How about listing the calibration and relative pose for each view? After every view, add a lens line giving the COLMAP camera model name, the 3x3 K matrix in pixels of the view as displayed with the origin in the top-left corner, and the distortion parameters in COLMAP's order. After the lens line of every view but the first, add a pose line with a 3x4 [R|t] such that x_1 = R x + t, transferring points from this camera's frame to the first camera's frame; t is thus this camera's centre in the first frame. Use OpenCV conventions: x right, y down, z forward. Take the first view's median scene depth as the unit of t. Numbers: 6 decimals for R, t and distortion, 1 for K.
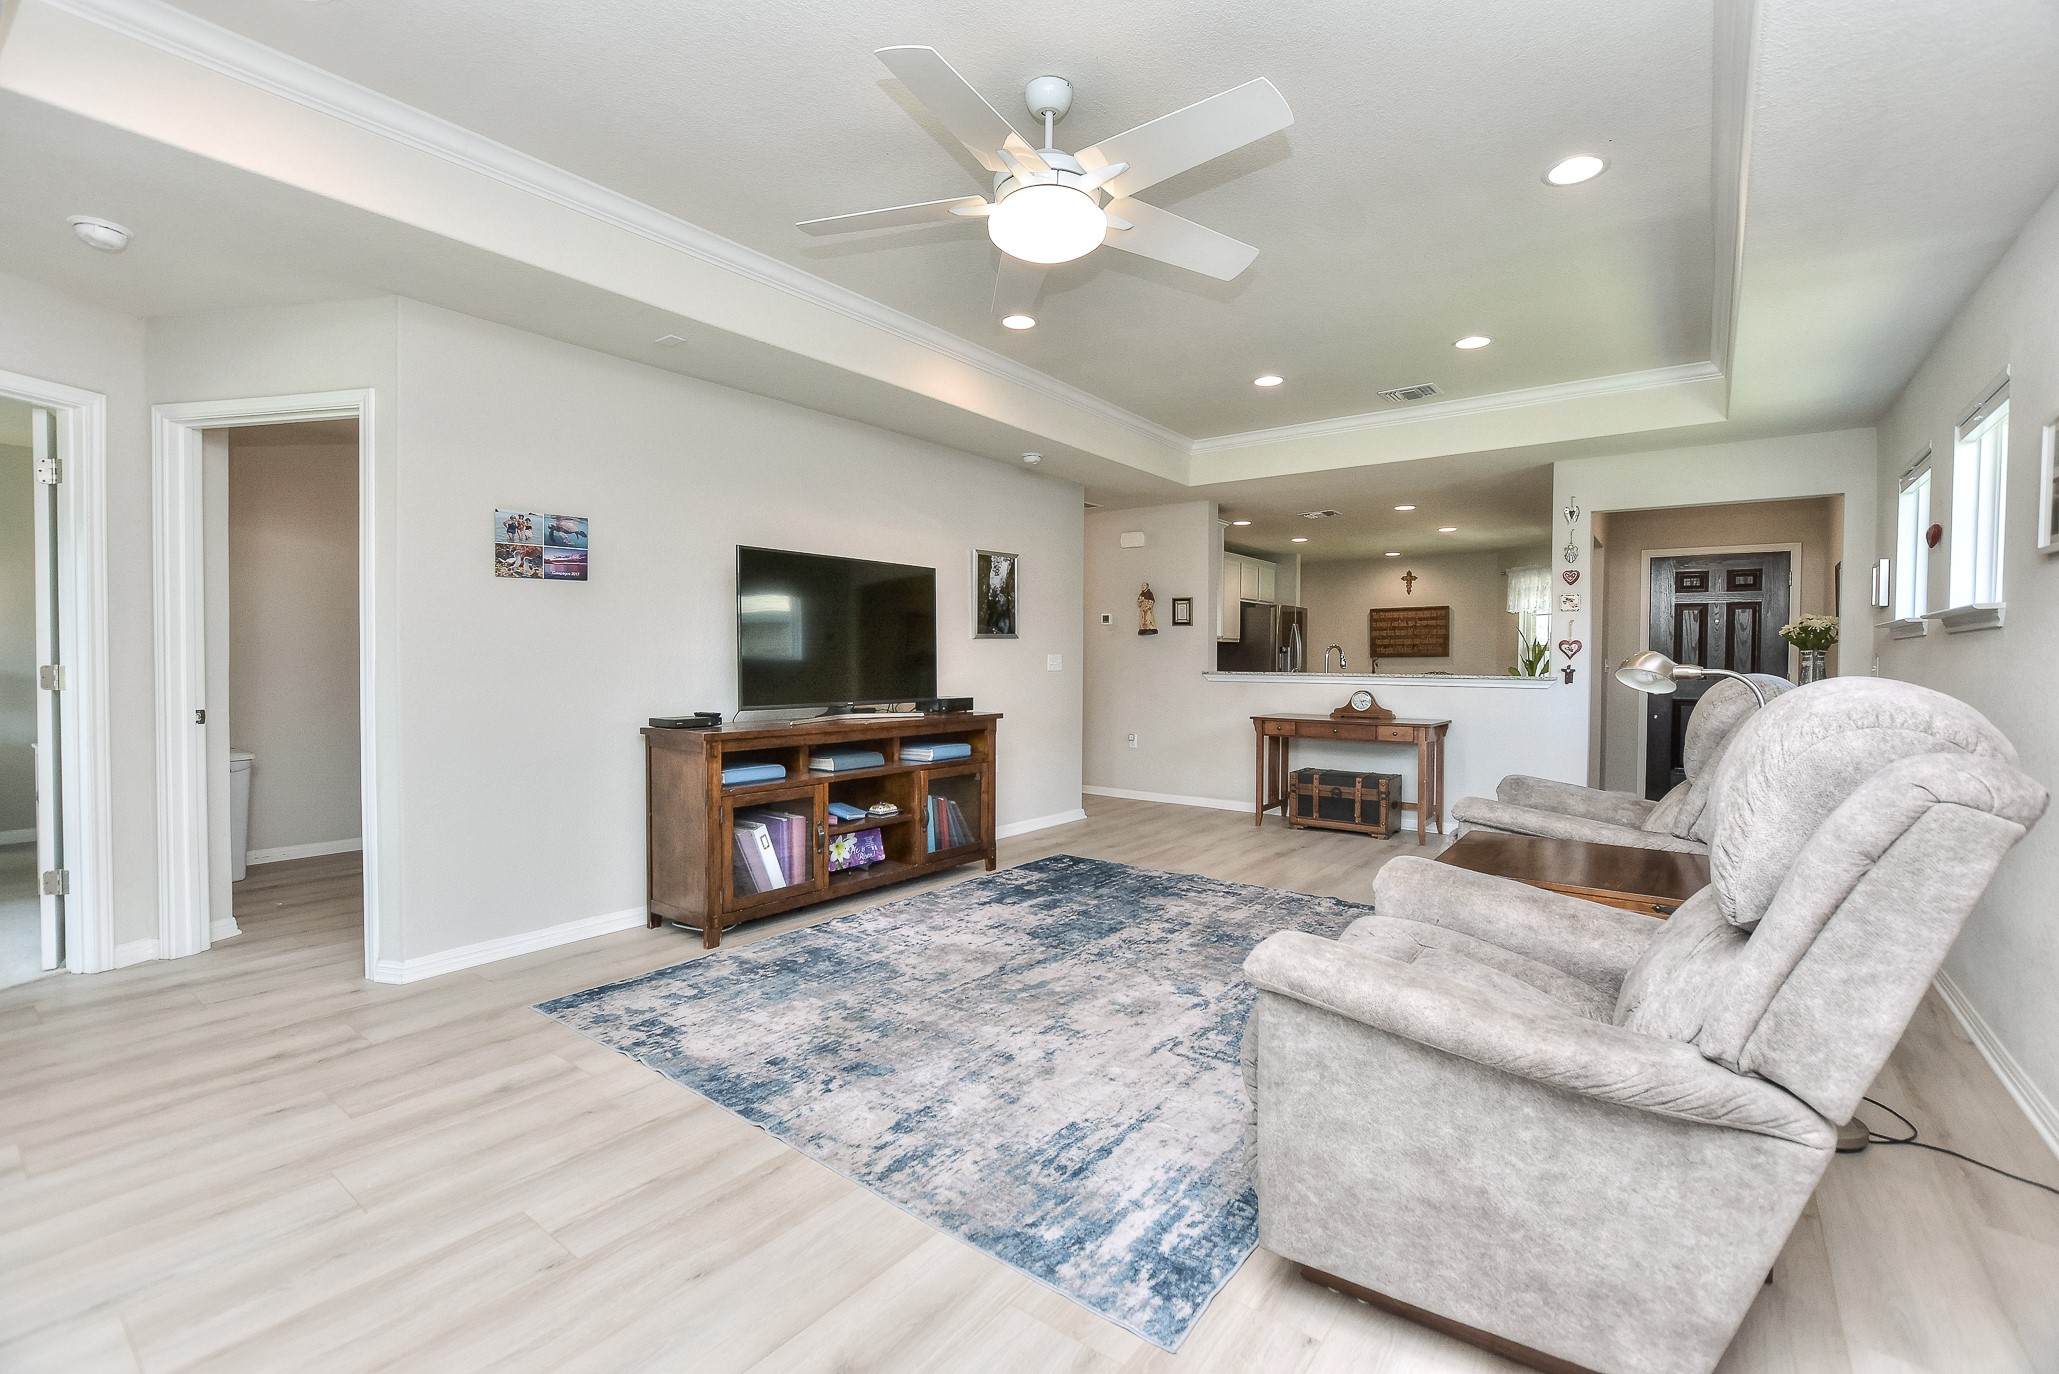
lens RADIAL K [[931.6, 0, 1018.7], [0, 931.6, 678.6], [0, 0, 1]] dist [-0.015720, 0.001886]
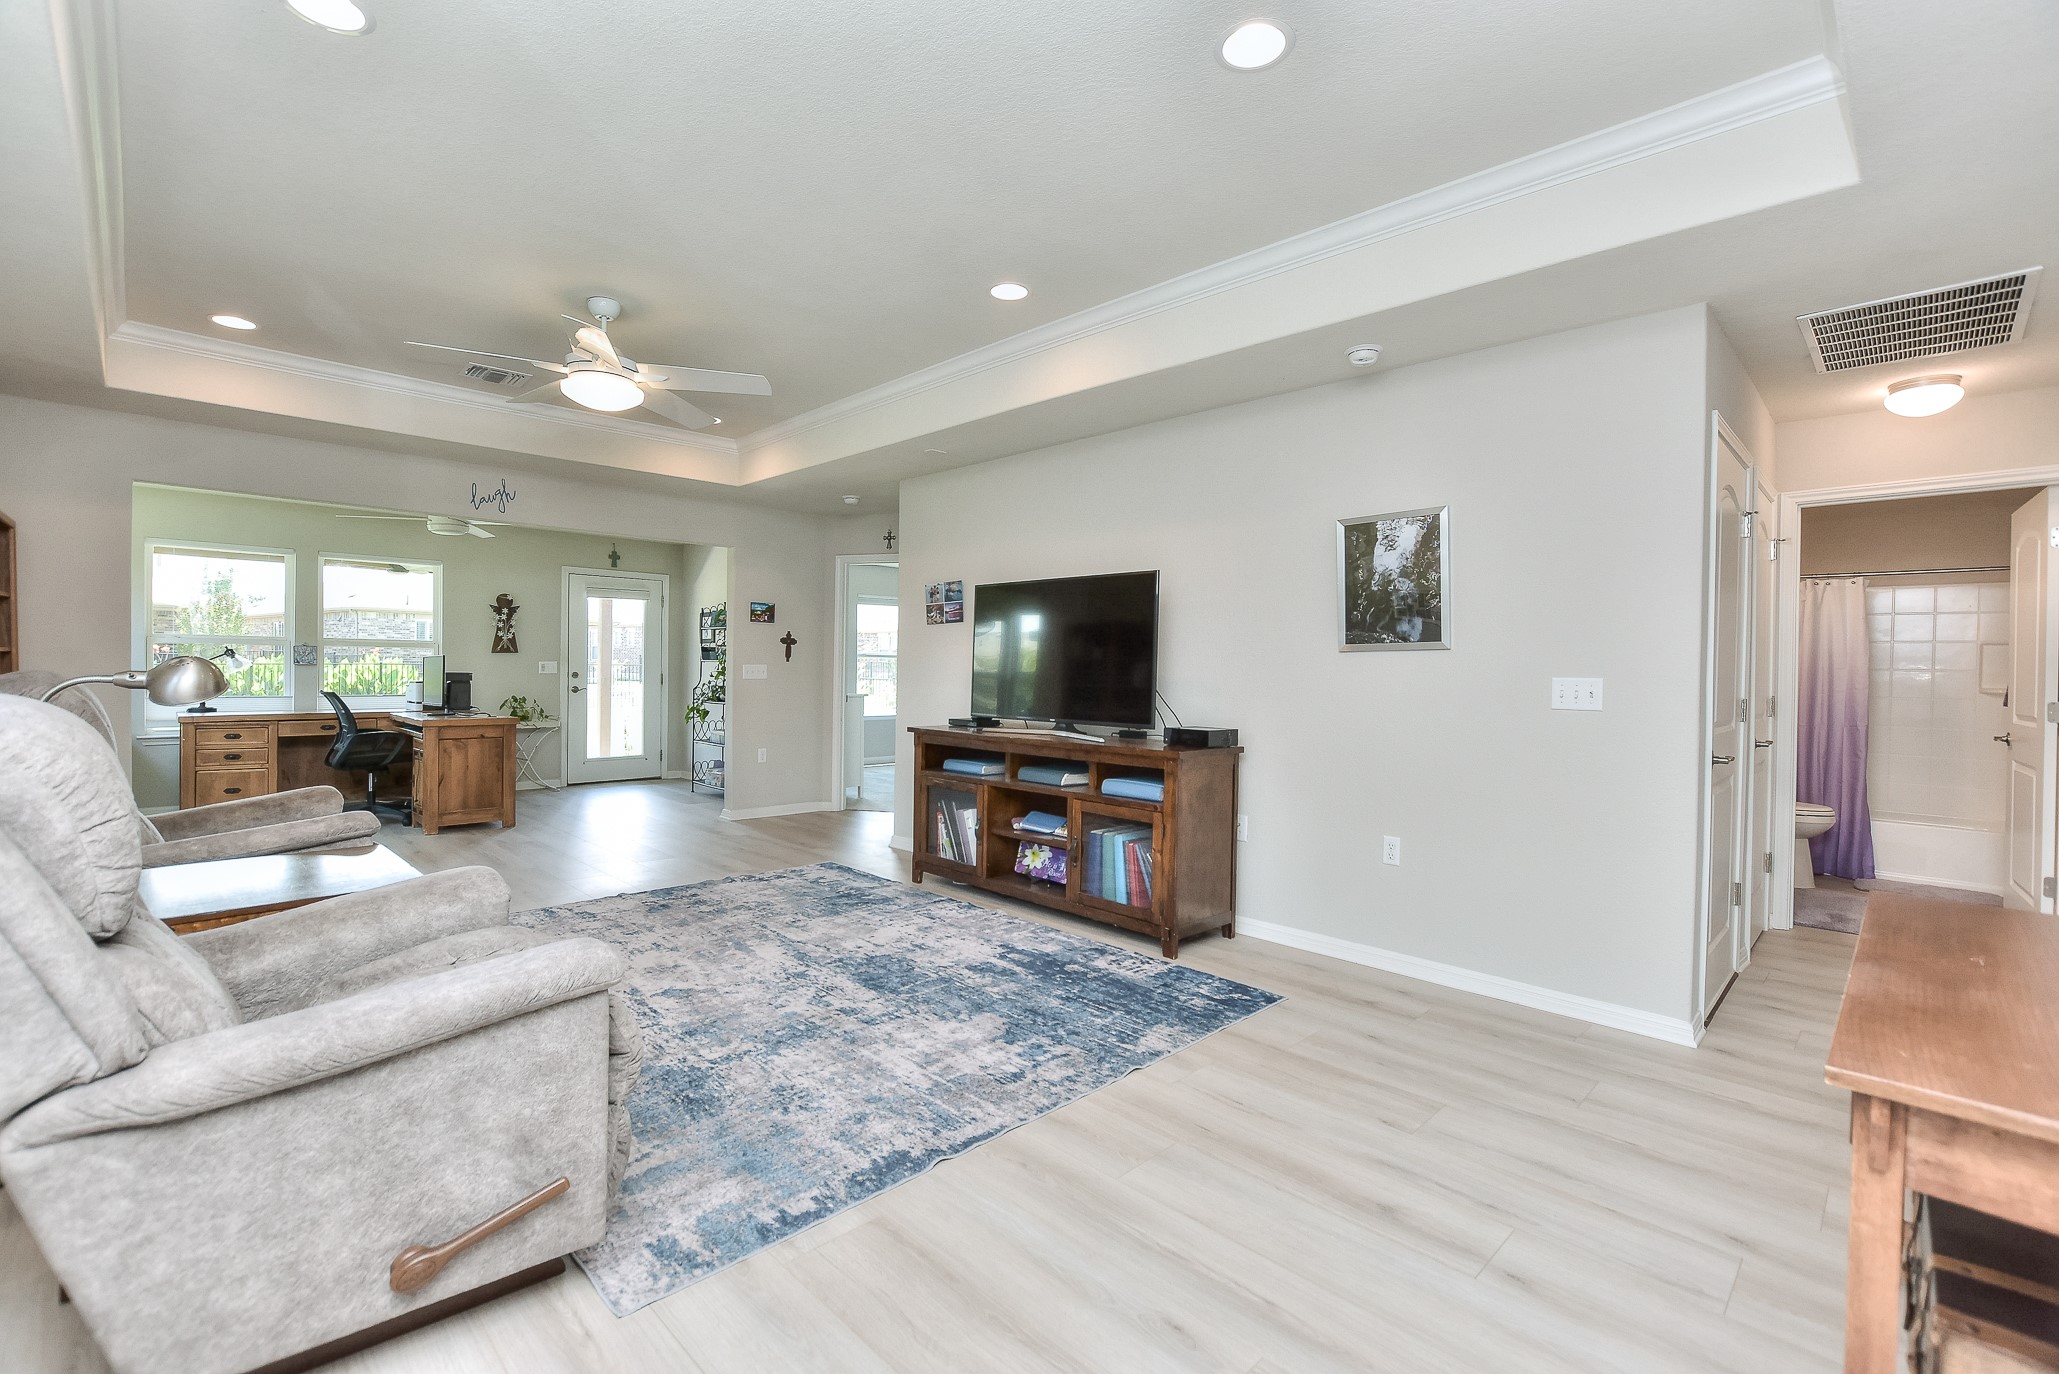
lens RADIAL K [[931.6, 0, 1034.5], [0, 931.6, 683.3], [0, 0, 1]] dist [-0.015720, 0.001886]
pose [[-0.156911, 0.007982, -0.987580, 0.900444], [-0.037648, 0.999192, 0.014057, -0.029768], [0.986895, 0.039386, -0.156484, 1.227132]]
